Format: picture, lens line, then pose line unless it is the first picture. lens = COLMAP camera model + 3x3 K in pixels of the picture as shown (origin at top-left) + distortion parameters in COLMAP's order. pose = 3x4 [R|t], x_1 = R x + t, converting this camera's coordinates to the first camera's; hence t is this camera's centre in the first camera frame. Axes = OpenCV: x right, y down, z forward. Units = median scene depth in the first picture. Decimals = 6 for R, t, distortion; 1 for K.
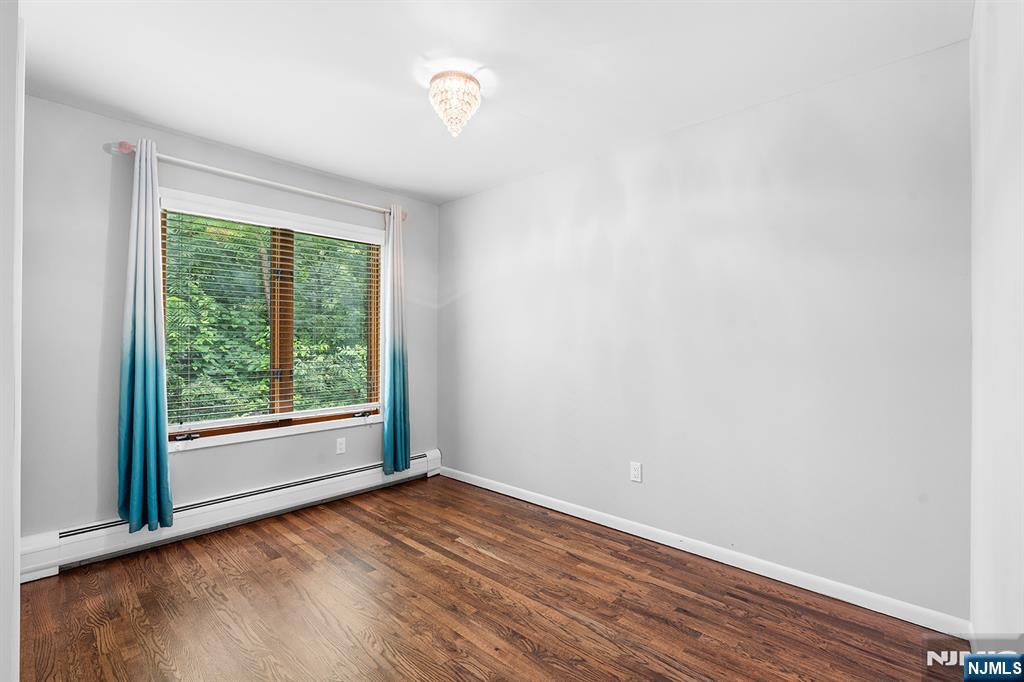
lens RADIAL K [[479.9, 0, 512.0], [0, 479.9, 341.0], [0, 0, 1]] dist [0.035525, 0.000146]
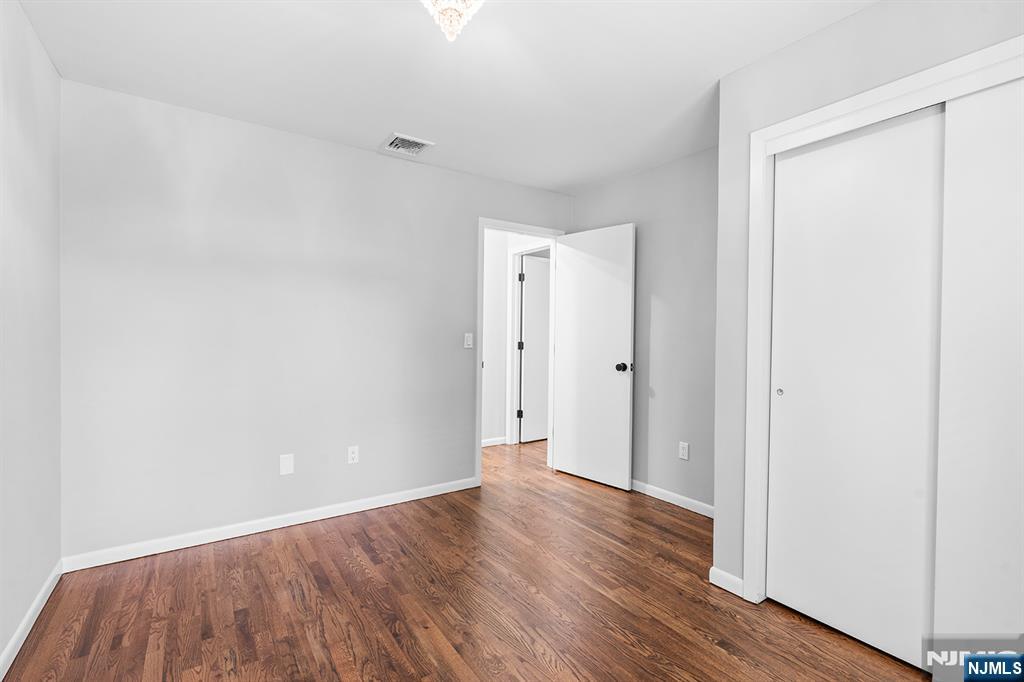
lens RADIAL K [[460.7, 0, 513.1], [0, 460.7, 334.5], [0, 0, 1]] dist [-0.007554, 0.000334]
pose [[-0.977316, -0.009062, 0.211593, -0.389149], [-0.008199, 0.999954, 0.004954, -0.002592], [-0.211628, 0.003107, -0.977345, 1.797603]]
